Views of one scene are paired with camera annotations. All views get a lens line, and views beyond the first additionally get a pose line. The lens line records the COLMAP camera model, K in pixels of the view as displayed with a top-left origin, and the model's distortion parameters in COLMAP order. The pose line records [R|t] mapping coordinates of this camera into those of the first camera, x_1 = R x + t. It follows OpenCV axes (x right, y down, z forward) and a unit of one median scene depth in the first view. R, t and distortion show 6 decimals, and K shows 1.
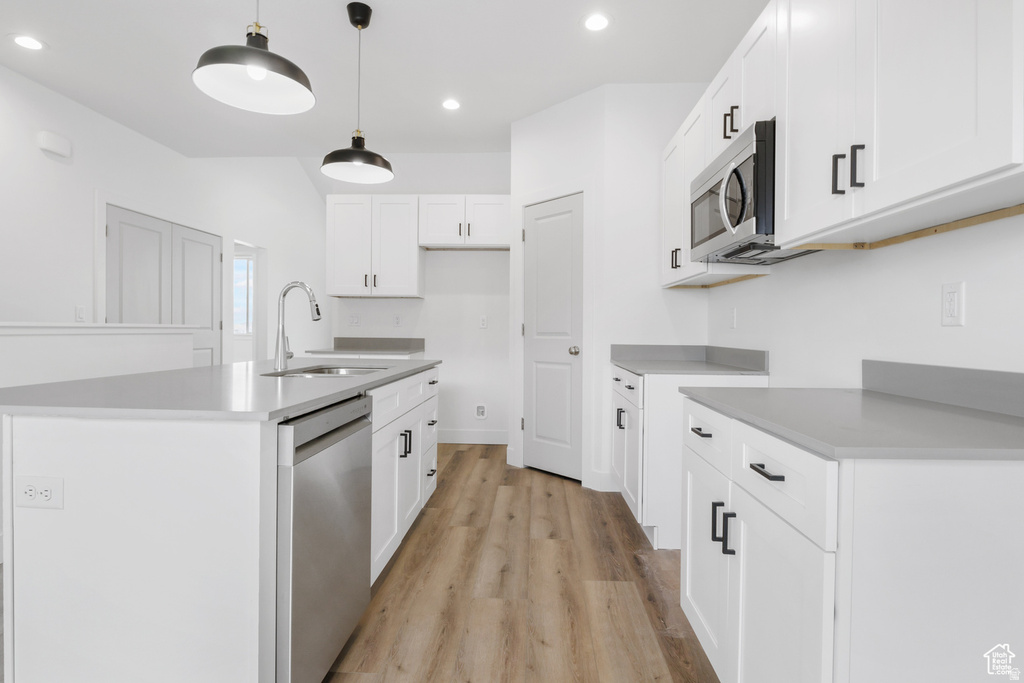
lens RADIAL K [[519.8, 0, 511.4], [0, 519.8, 335.3], [0, 0, 1]] dist [-0.003864, -0.000153]
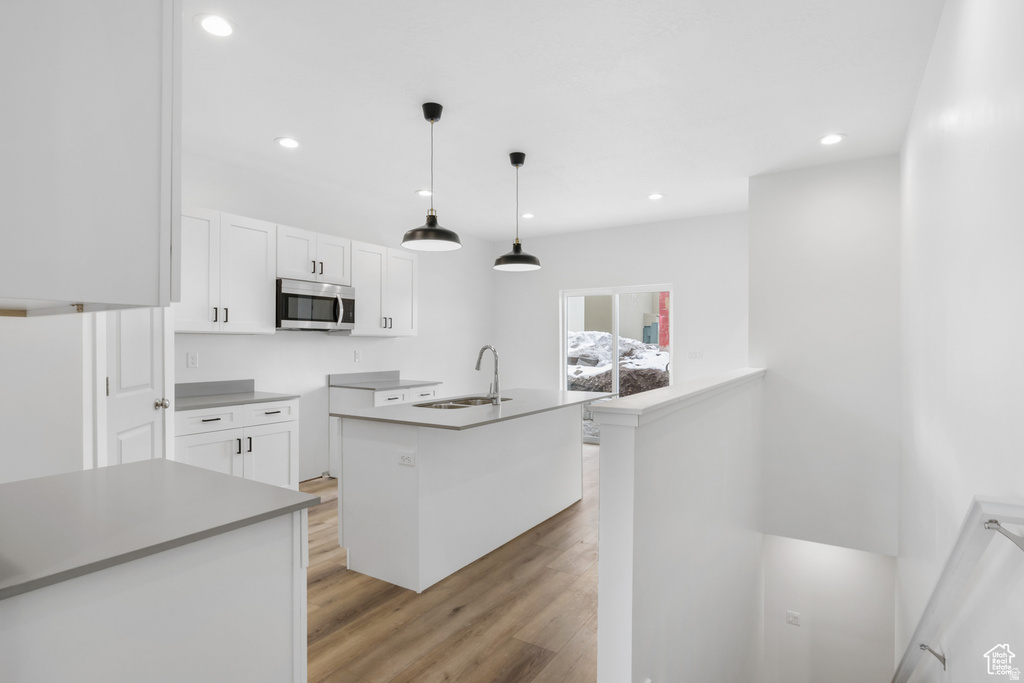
lens RADIAL K [[523.6, 0, 509.7], [0, 523.6, 346.1], [0, 0, 1]] dist [0.002833, 0.000922]
pose [[-0.865843, -0.011295, 0.500189, -0.775748], [-0.002702, 0.999836, 0.017900, -0.079691], [-0.500309, 0.014147, -0.865731, 1.448157]]
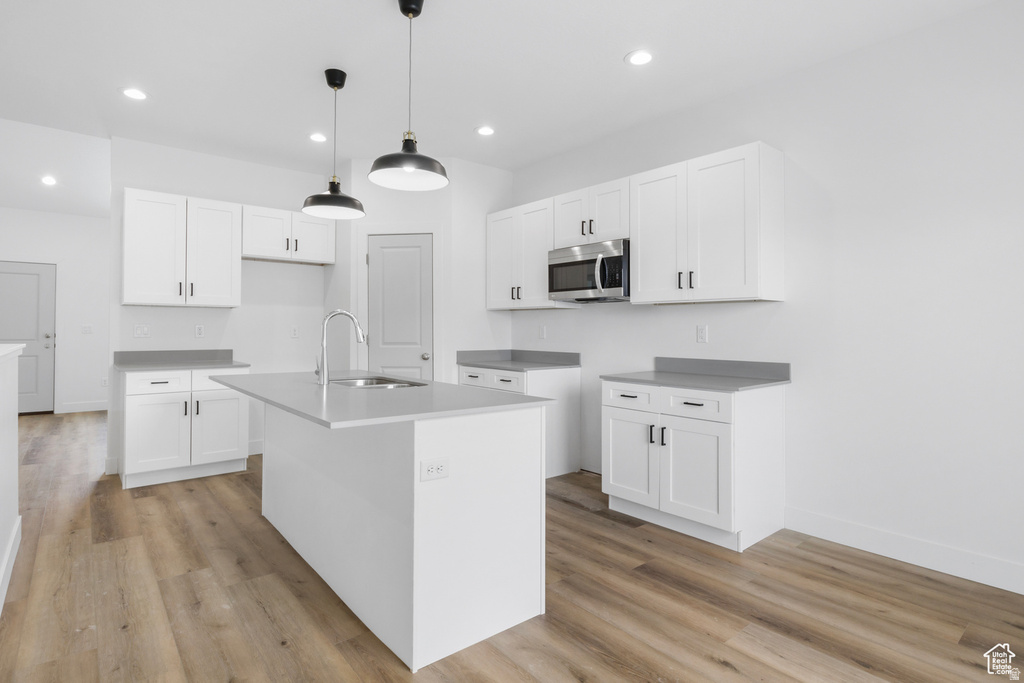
lens RADIAL K [[527.2, 0, 513.7], [0, 527.2, 318.9], [0, 0, 1]] dist [-0.003144, -0.000402]
pose [[0.739246, 0.006441, 0.673405, -0.593207], [0.010000, 0.999739, -0.020540, -0.034306], [-0.673361, 0.021918, 0.738988, -0.102622]]
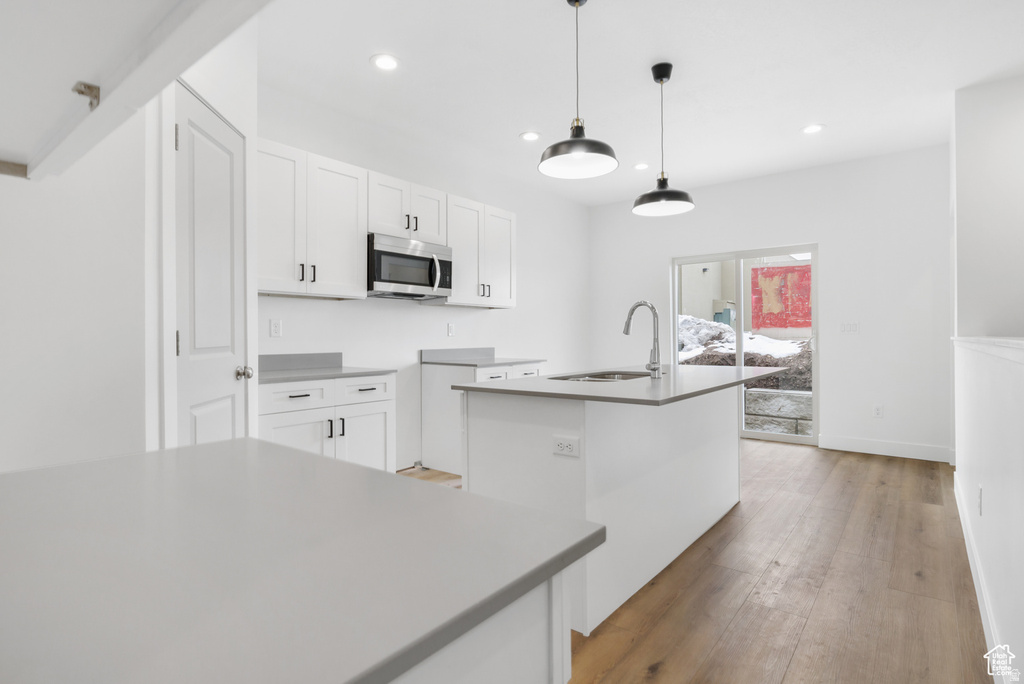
lens RADIAL K [[519.8, 0, 511.4], [0, 519.8, 335.8], [0, 0, 1]] dist [-0.003864, -0.000153]
pose [[-0.810391, -0.004539, 0.585872, -0.540346], [0.004627, 0.999889, 0.014147, -0.026266], [-0.585872, 0.014176, -0.810280, 1.338404]]
